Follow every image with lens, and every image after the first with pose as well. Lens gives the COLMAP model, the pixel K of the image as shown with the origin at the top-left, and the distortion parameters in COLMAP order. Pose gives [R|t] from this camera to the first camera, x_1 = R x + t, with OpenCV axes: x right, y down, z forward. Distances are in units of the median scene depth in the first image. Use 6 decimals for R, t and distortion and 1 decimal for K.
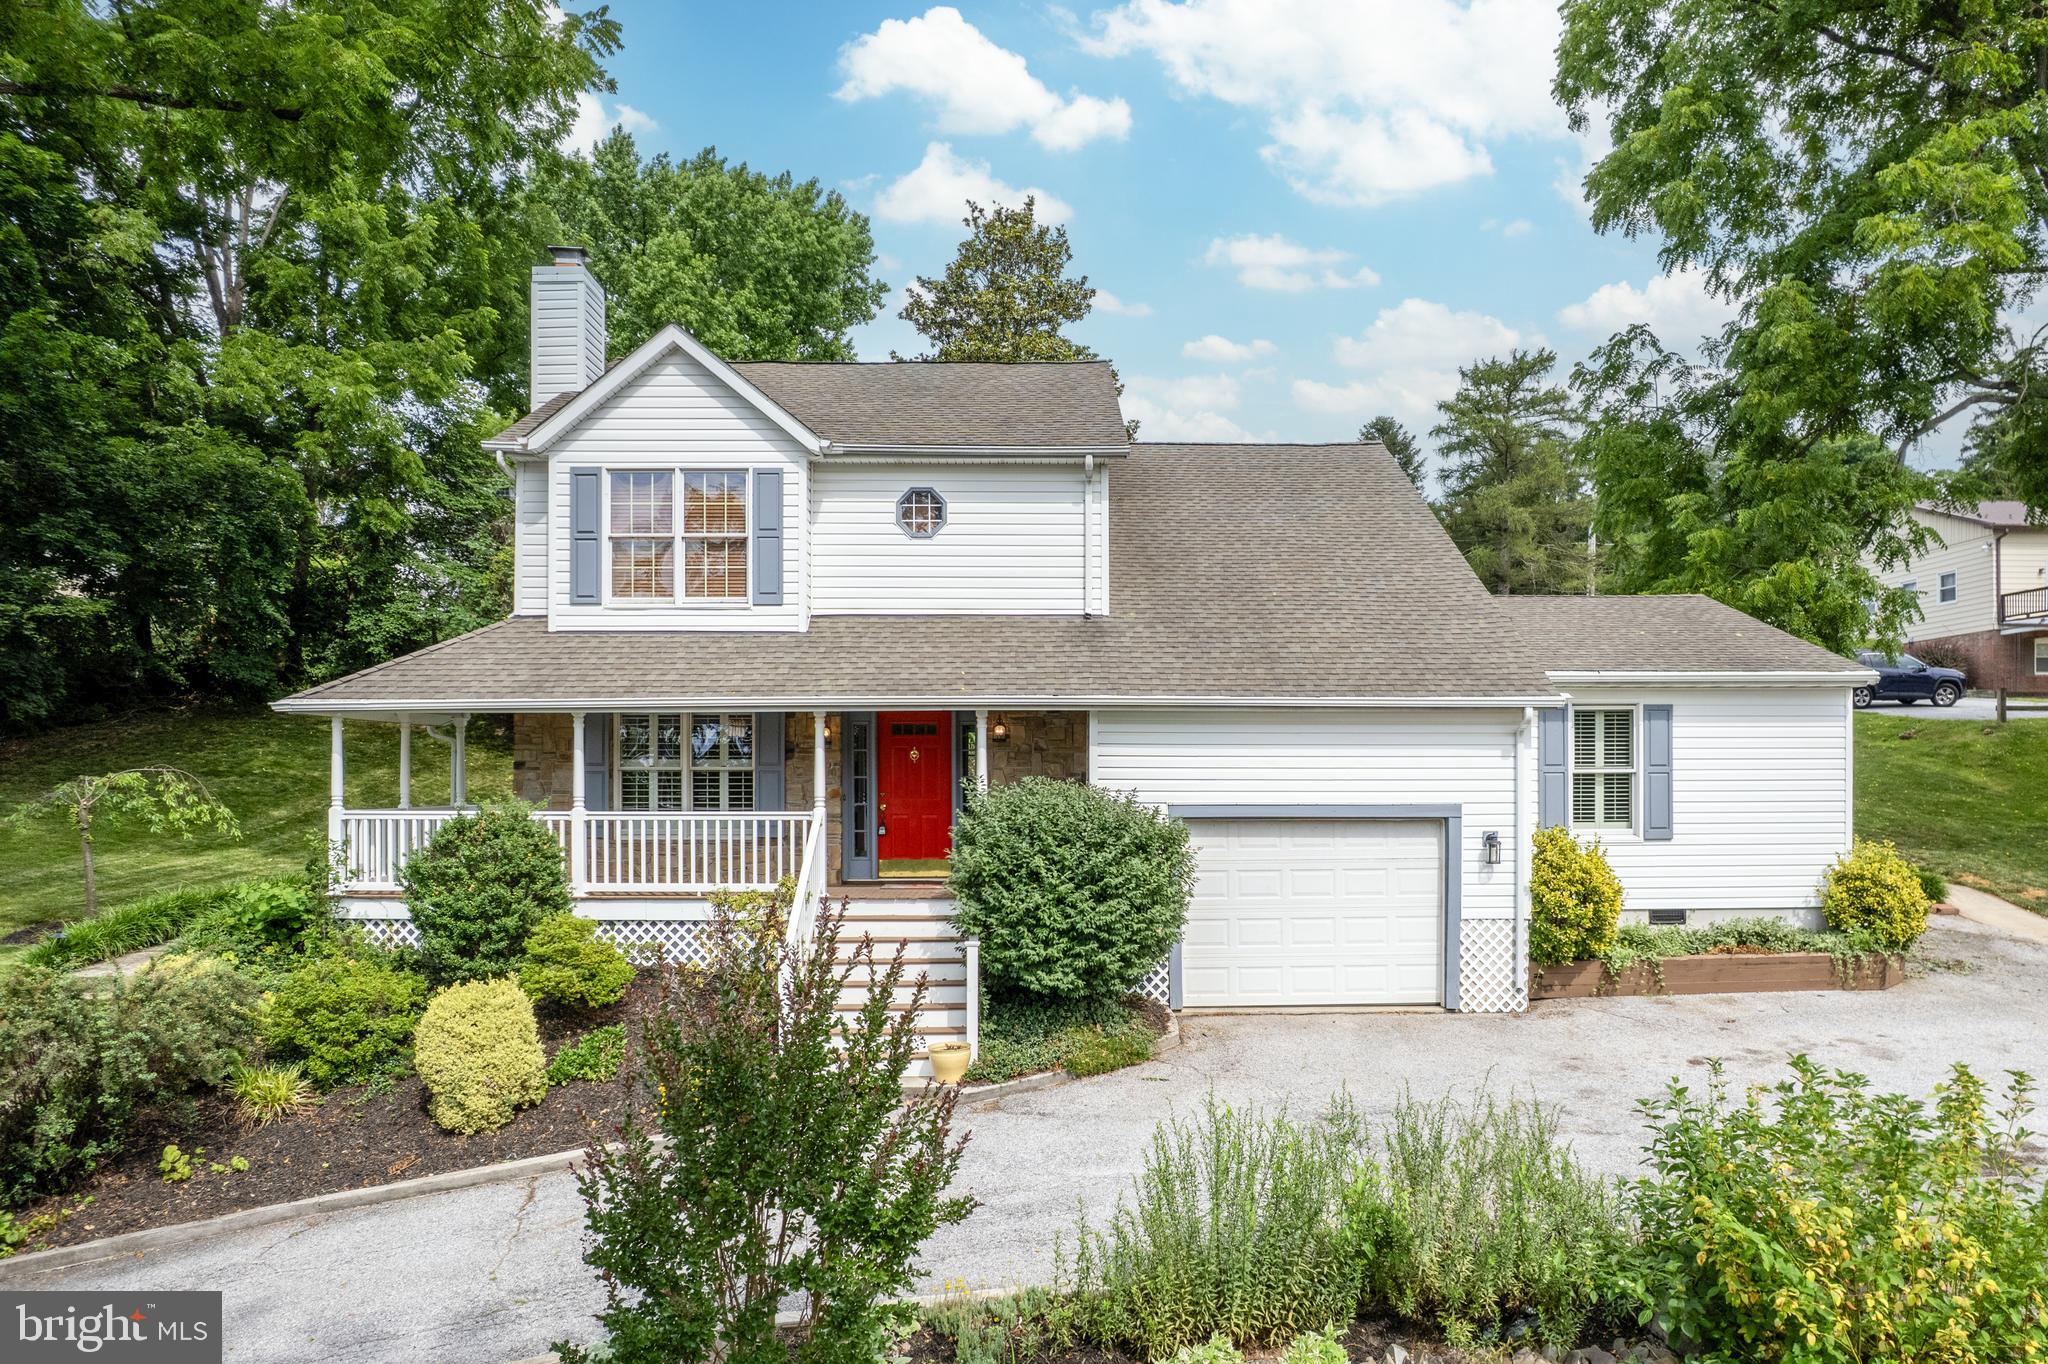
lens RADIAL K [[1394.7, 0, 1079.1], [0, 1394.7, 779.6], [0, 0, 1]] dist [-0.042180, 0.006181]
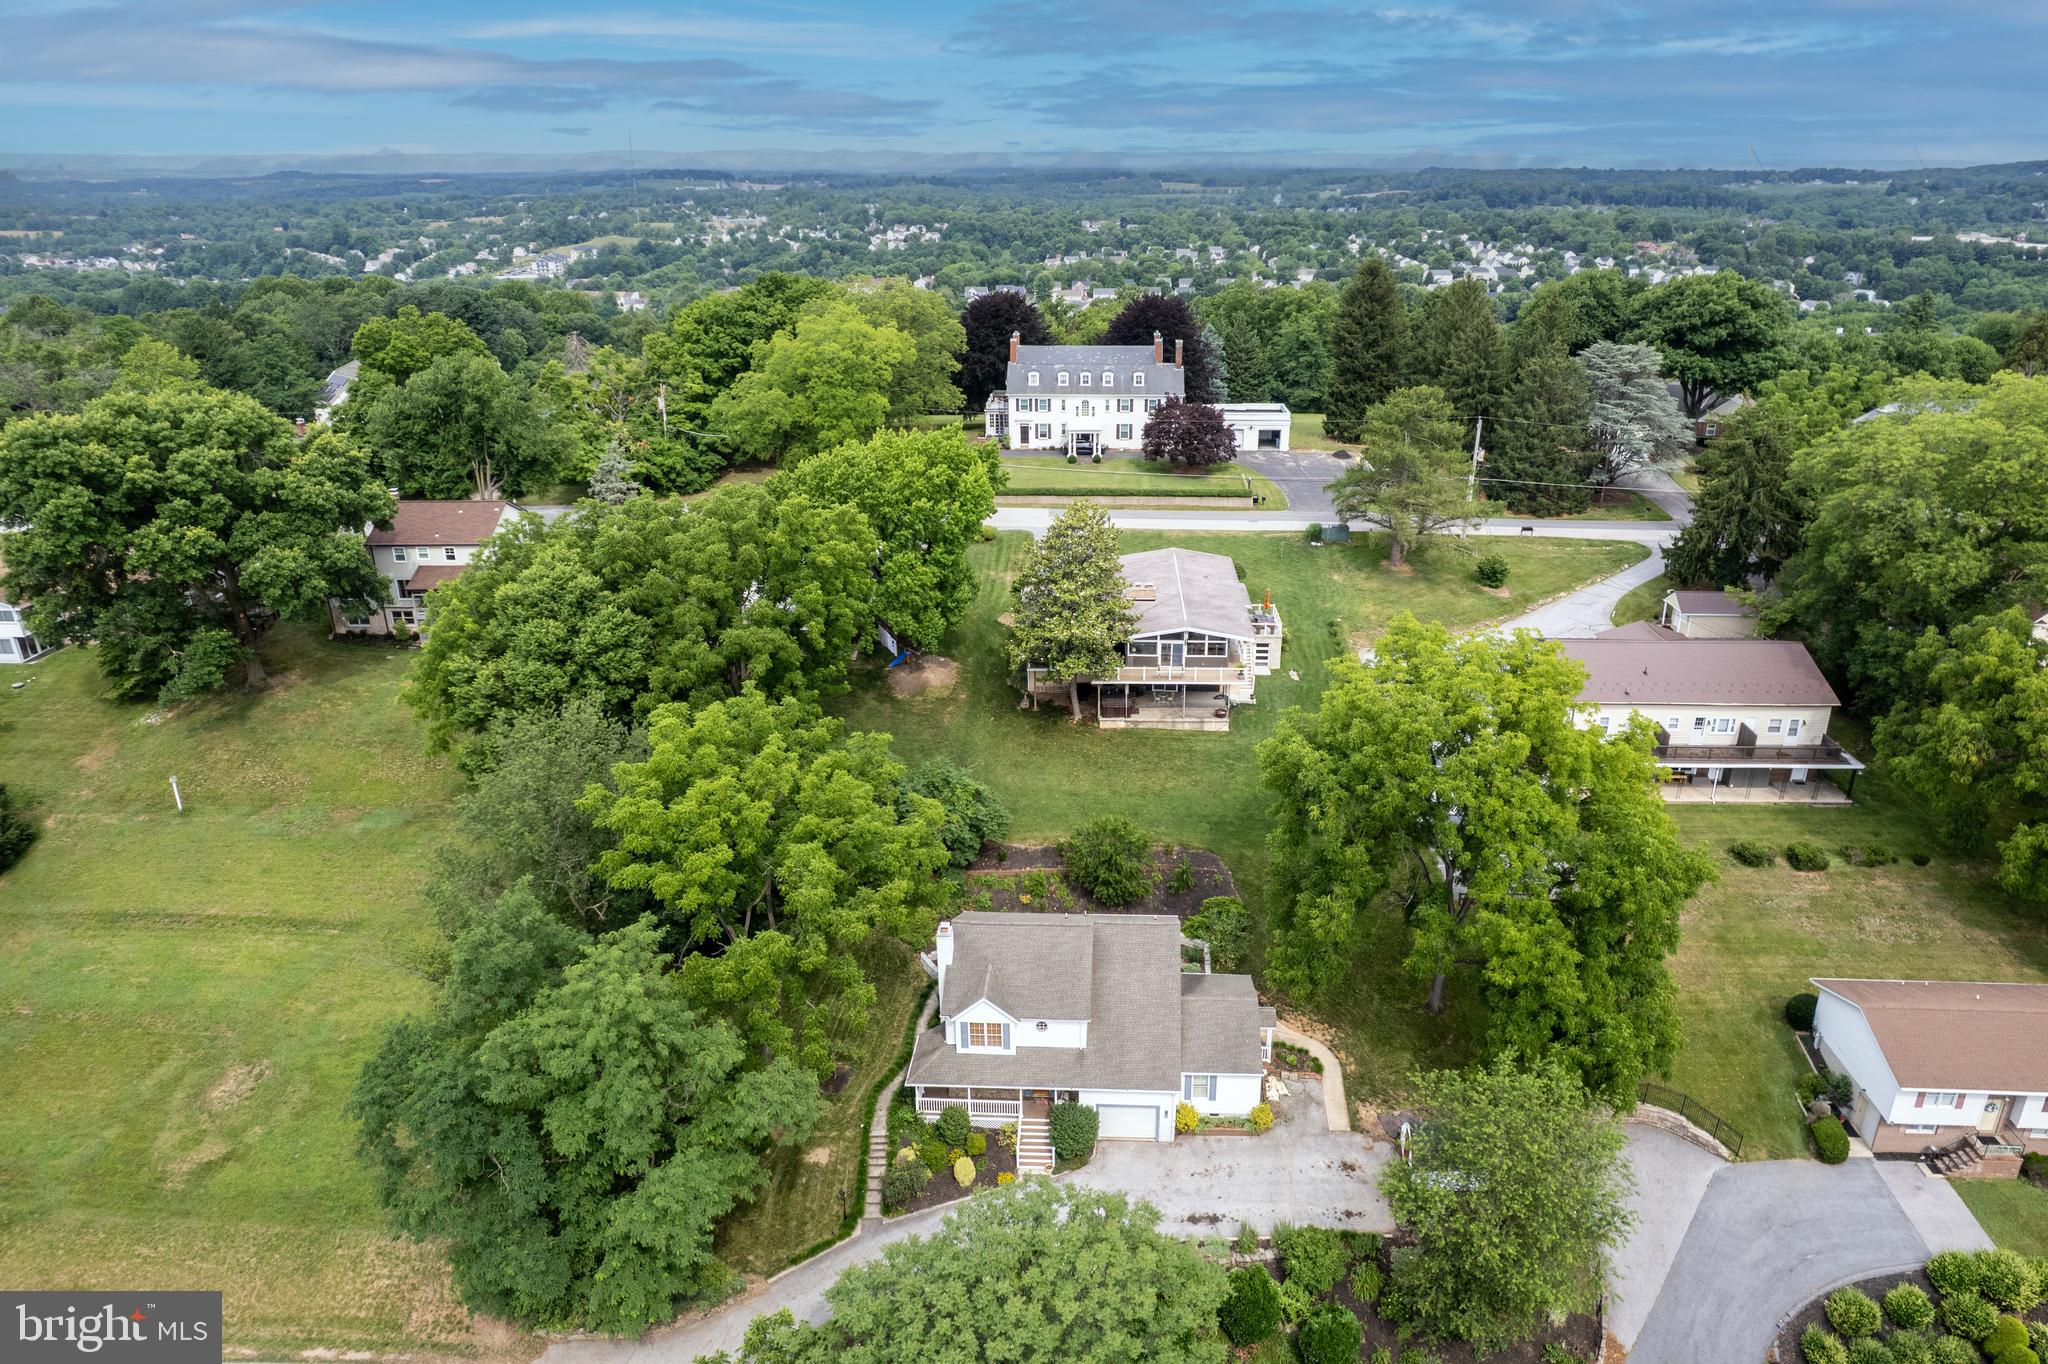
lens RADIAL K [[1324.5, 0, 1080.1], [0, 1324.5, 690.9], [0, 0, 1]] dist [-0.057424, 0.033052]
pose [[0.997748, 0.029145, -0.060407, 0.219777], [-0.004506, 0.927747, 0.373184, -2.693184], [0.066918, -0.372071, 0.925789, -2.368969]]
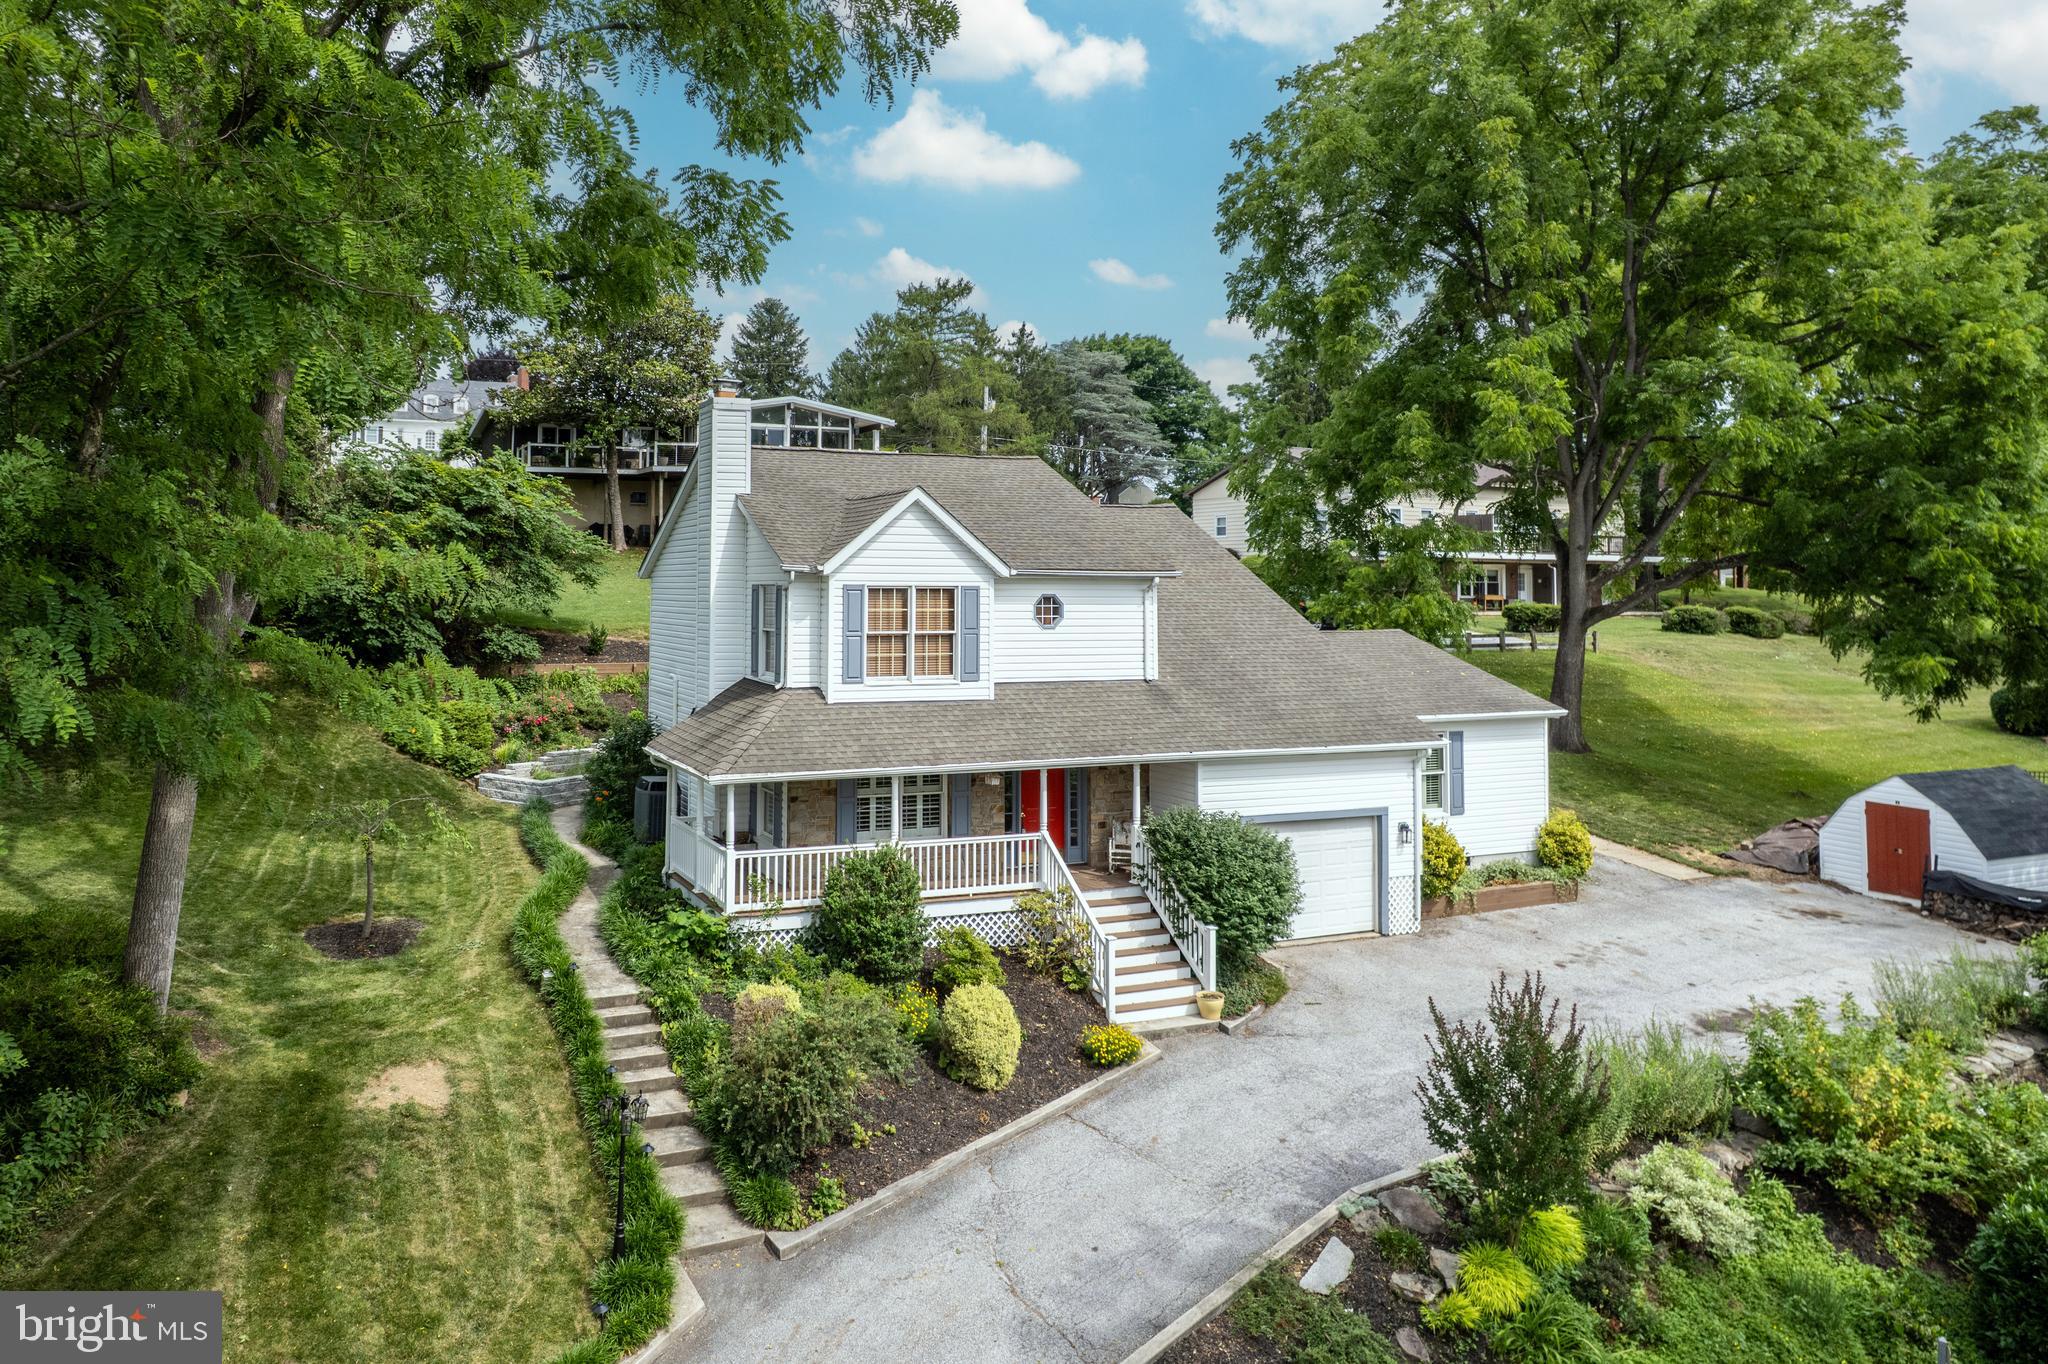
lens RADIAL K [[1368.2, 0, 800.2], [0, 1368.2, 529.5], [0, 0, 1]] dist [-0.029838, 0.000057]
pose [[0.947658, 0.021019, 0.318594, -0.841616], [-0.006604, 0.998908, -0.046258, -0.215566], [-0.319218, 0.041733, 0.946762, -0.284249]]
